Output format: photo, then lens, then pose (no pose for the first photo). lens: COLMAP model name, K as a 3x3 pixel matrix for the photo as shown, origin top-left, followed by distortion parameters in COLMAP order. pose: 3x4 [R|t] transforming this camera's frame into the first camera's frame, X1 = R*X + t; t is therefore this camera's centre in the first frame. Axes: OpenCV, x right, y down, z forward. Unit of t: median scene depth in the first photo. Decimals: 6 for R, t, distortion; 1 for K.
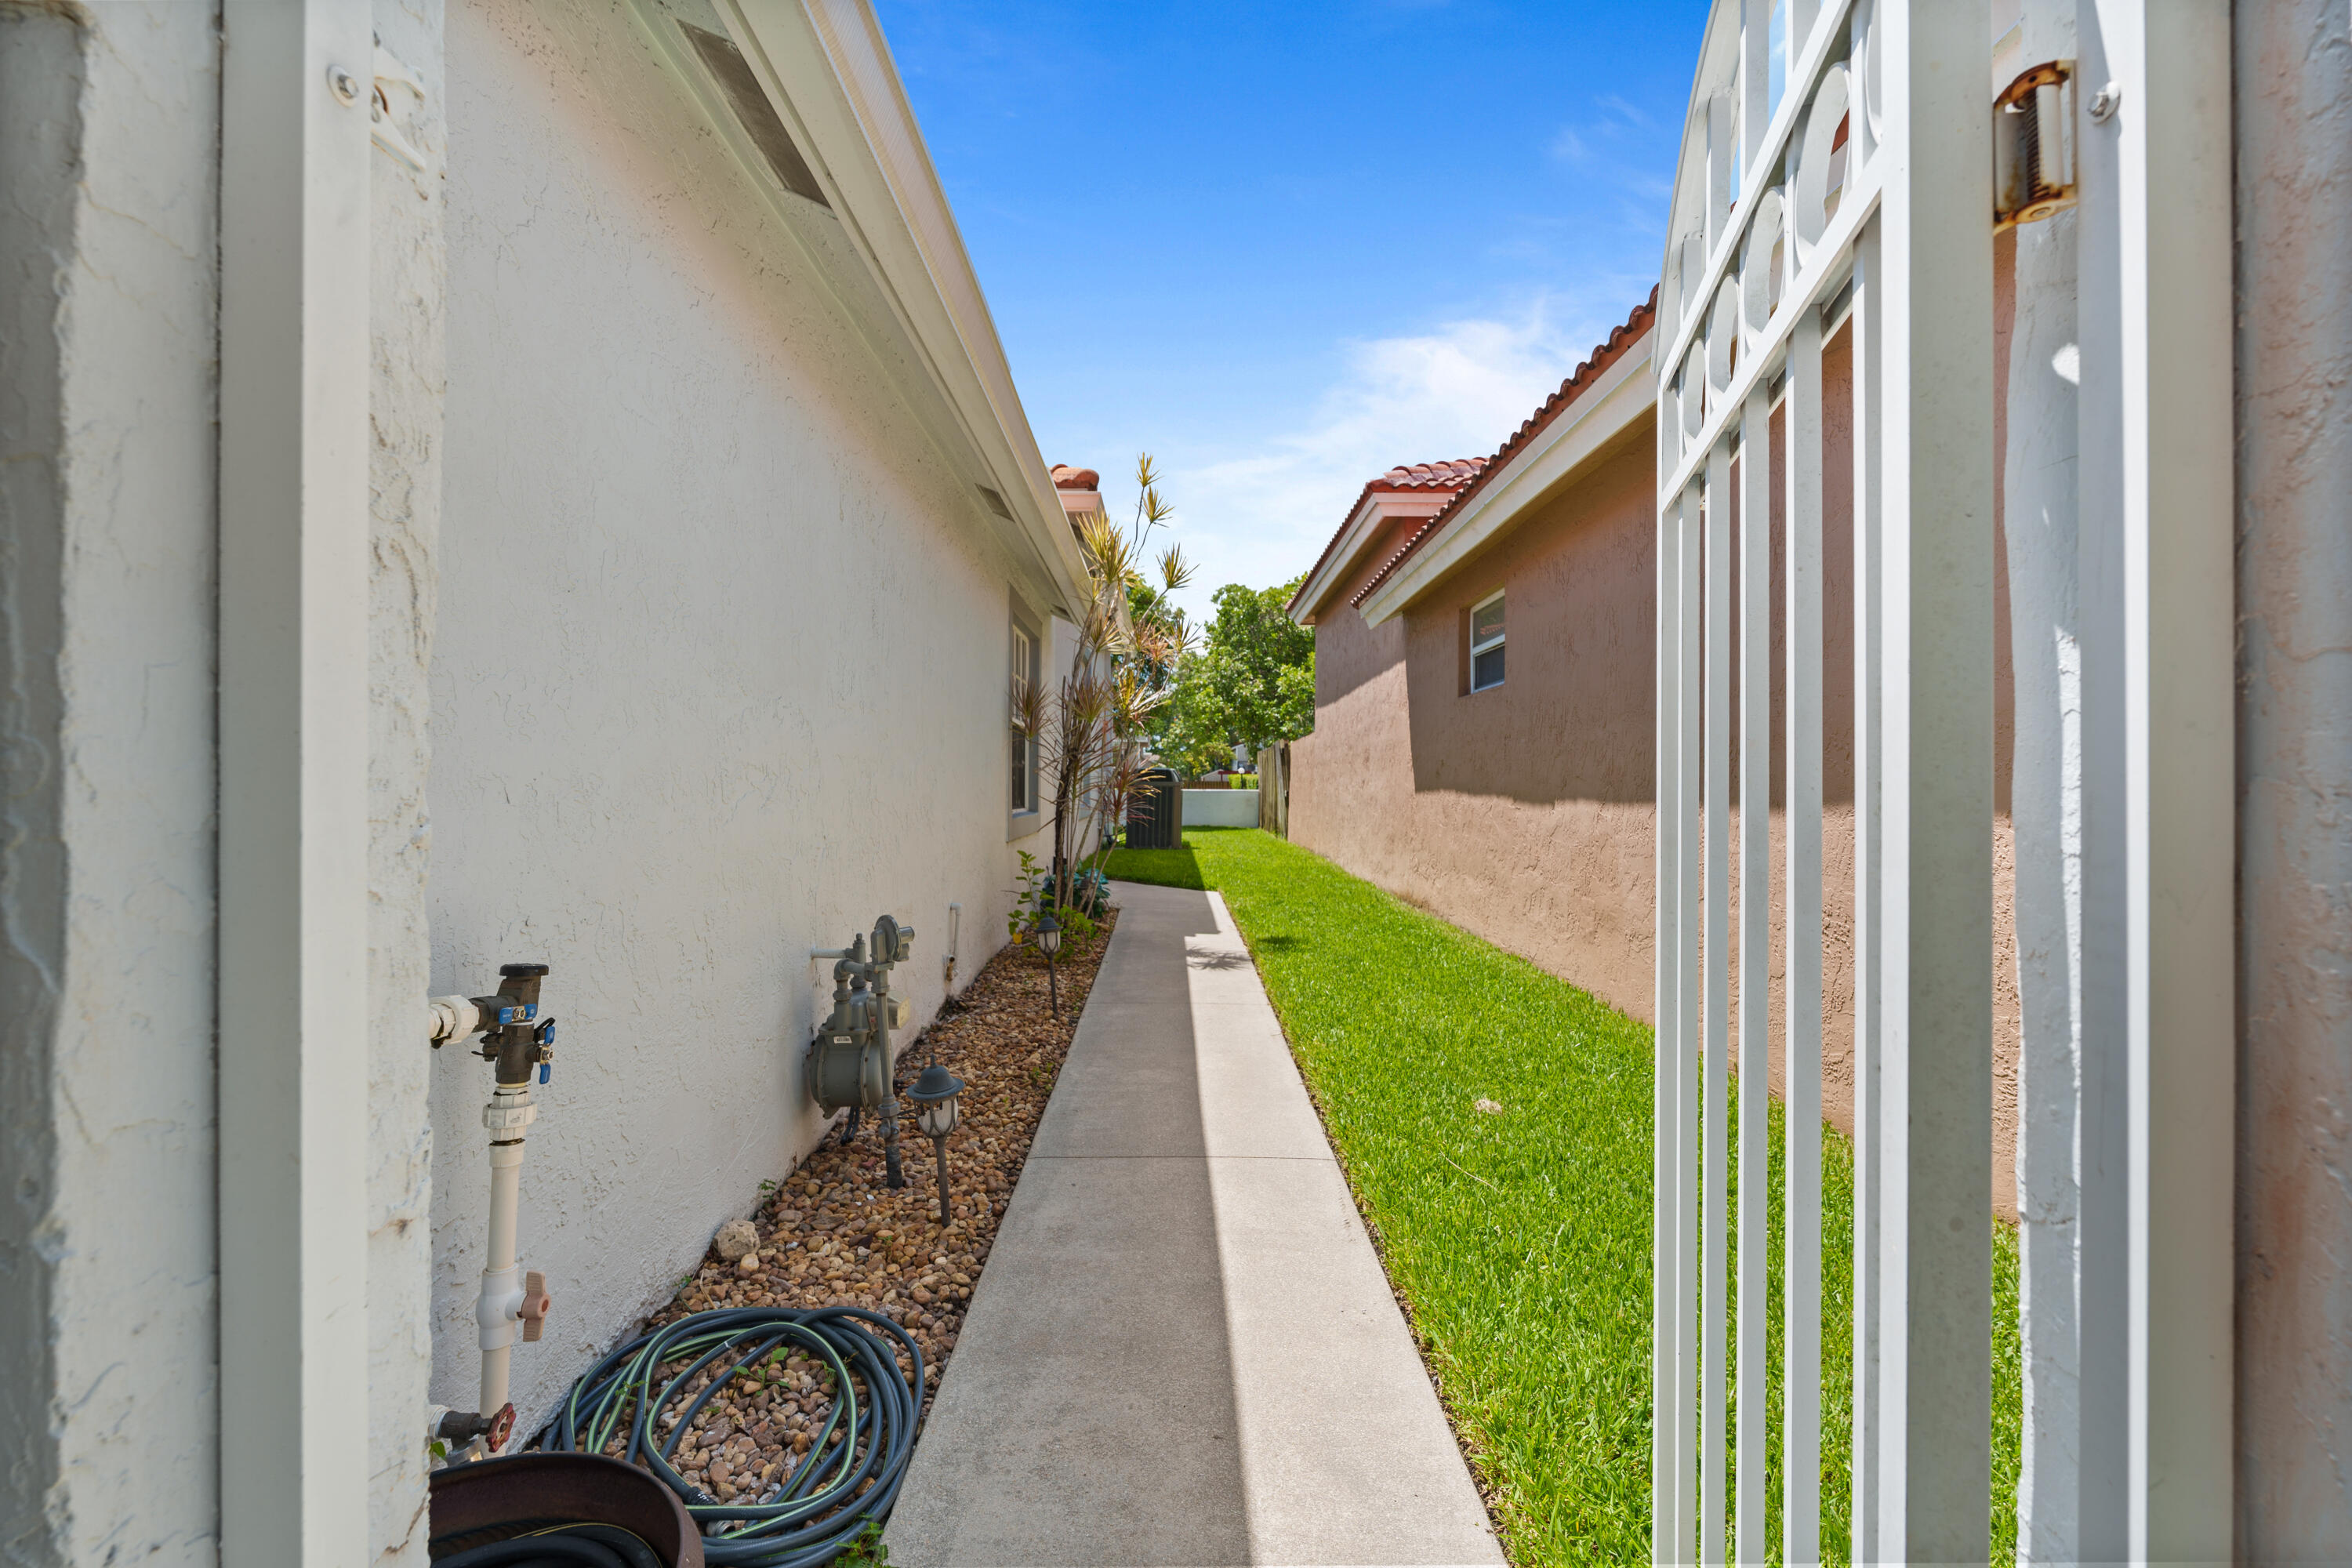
lens RADIAL K [[1032.6, 0, 1175.9], [0, 1032.6, 783.7], [0, 0, 1]] dist [-0.003784, 0.001806]
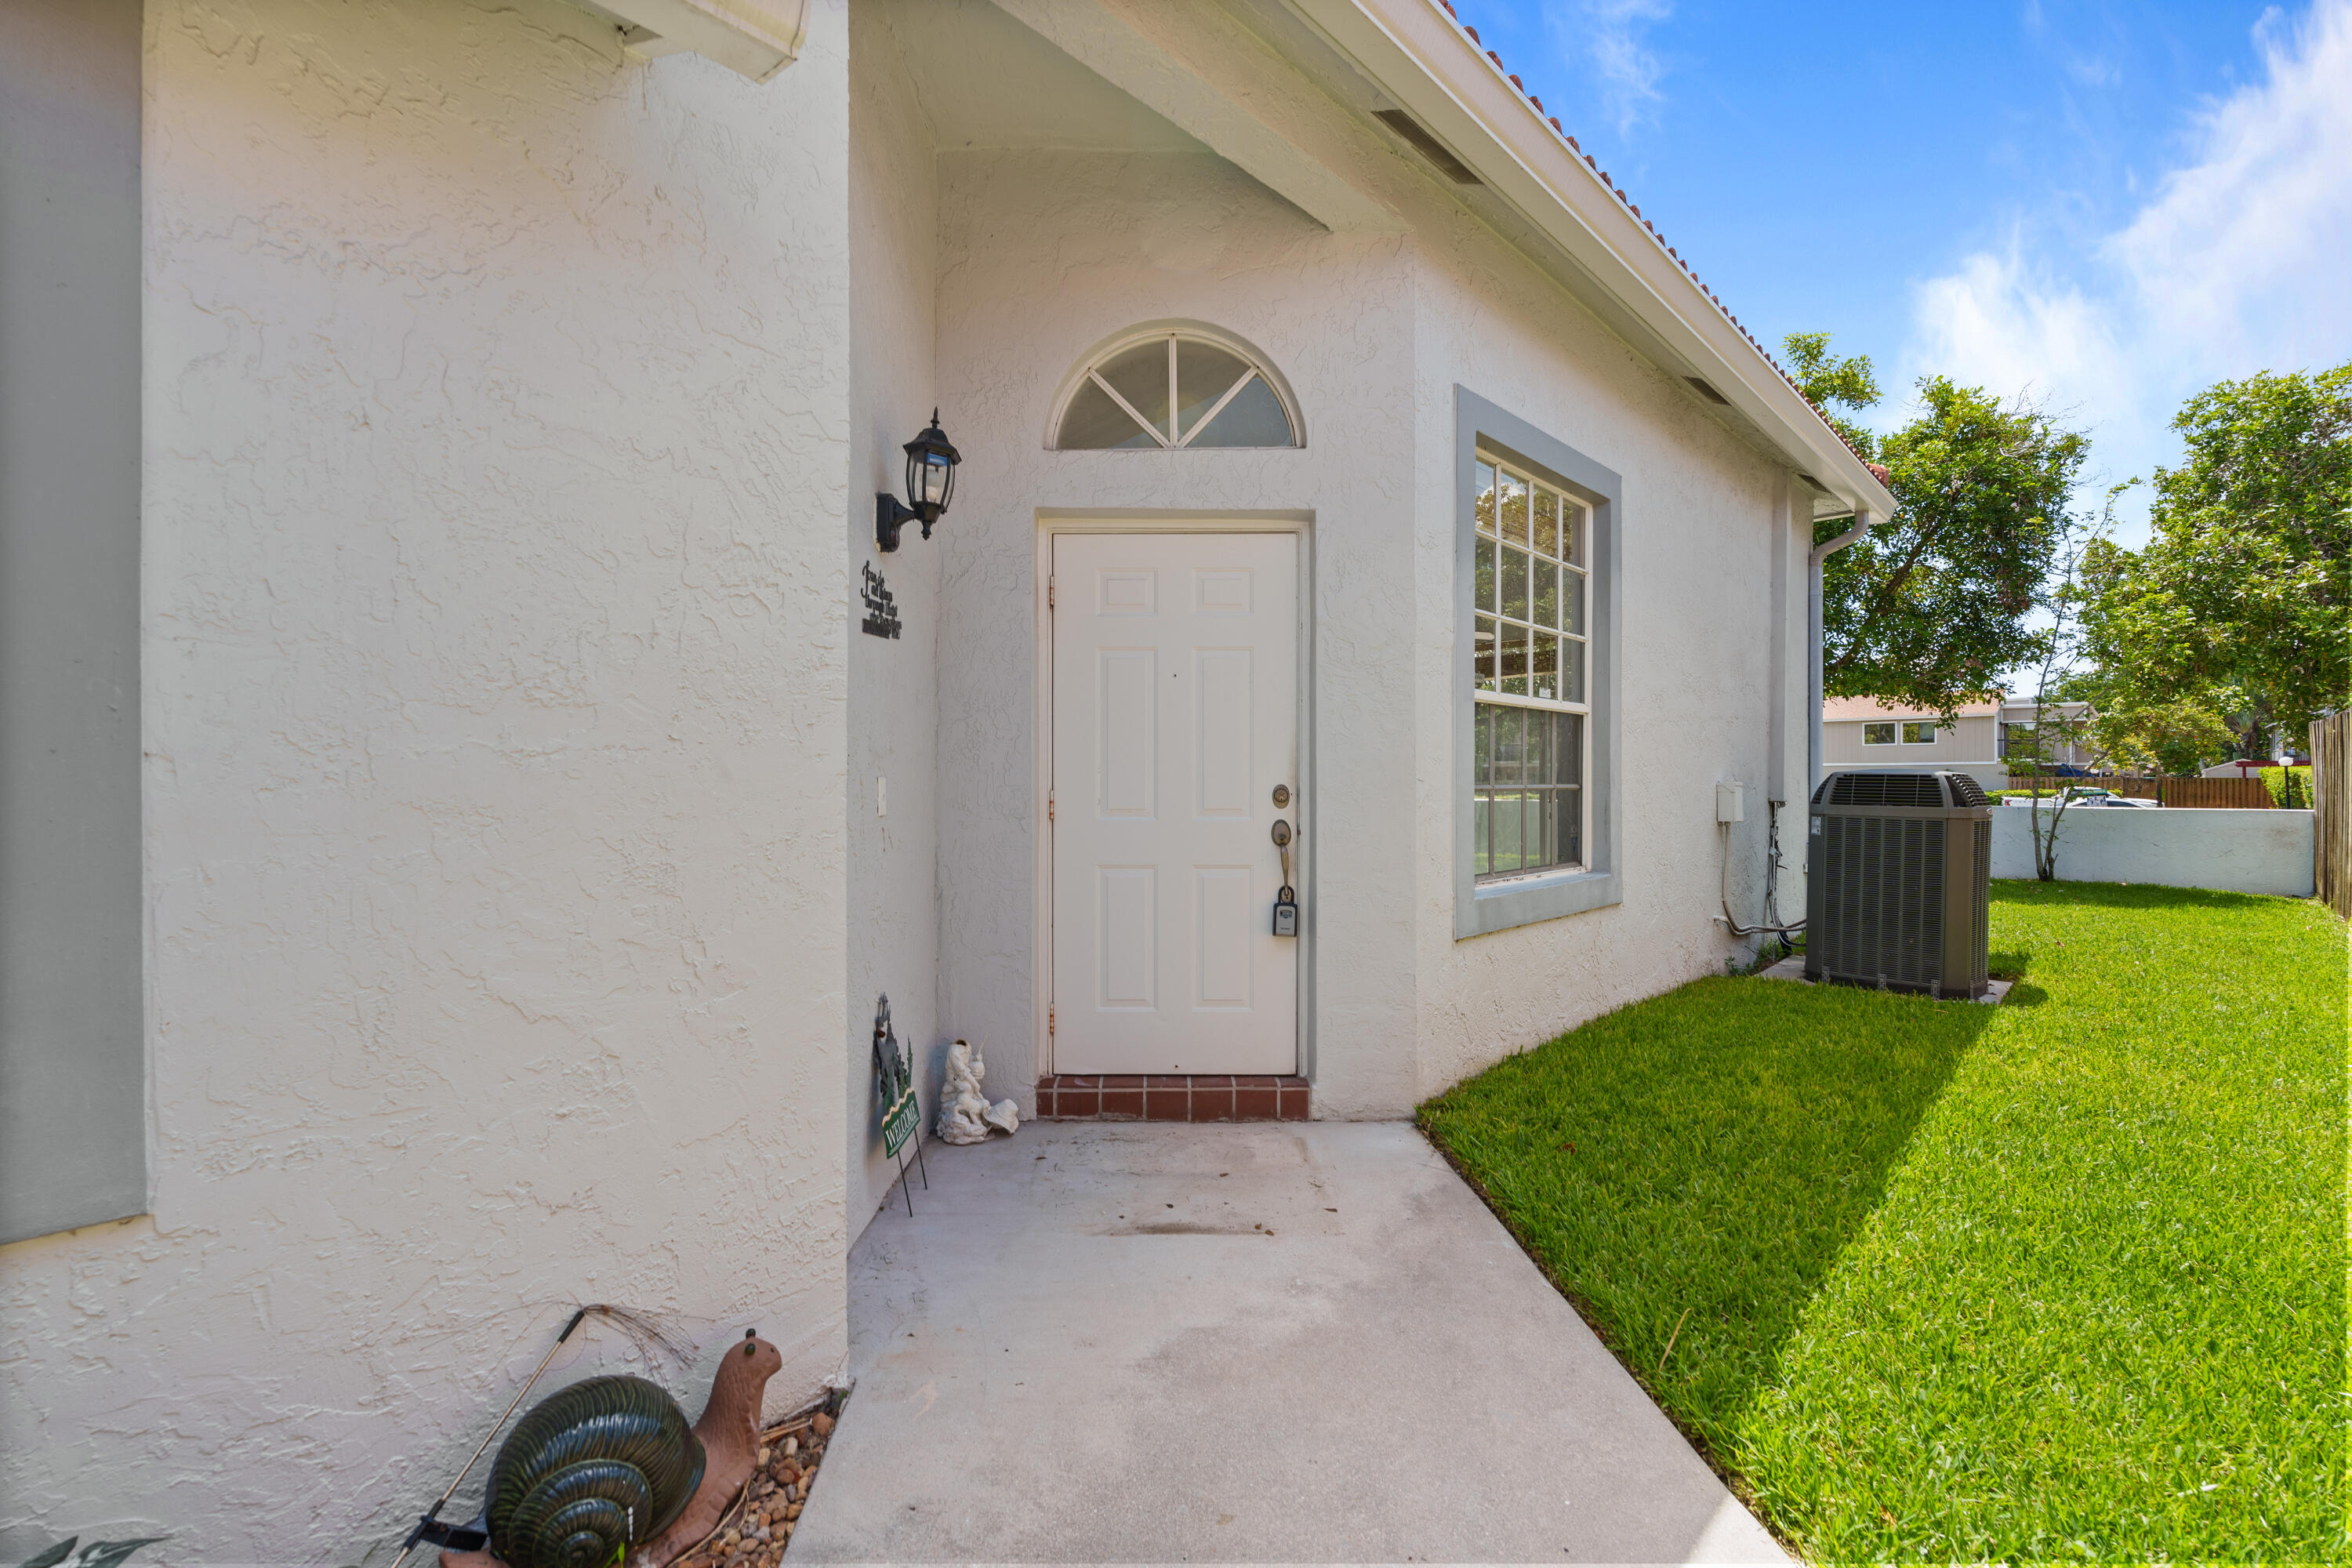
lens RADIAL K [[1032.6, 0, 1176.8], [0, 1032.6, 781.4], [0, 0, 1]] dist [-0.003784, 0.001806]
pose [[0.724363, -0.002613, -0.689414, 0.030336], [0.002658, 0.999996, -0.000996, -0.007272], [0.689414, -0.001111, 0.724367, 0.331780]]
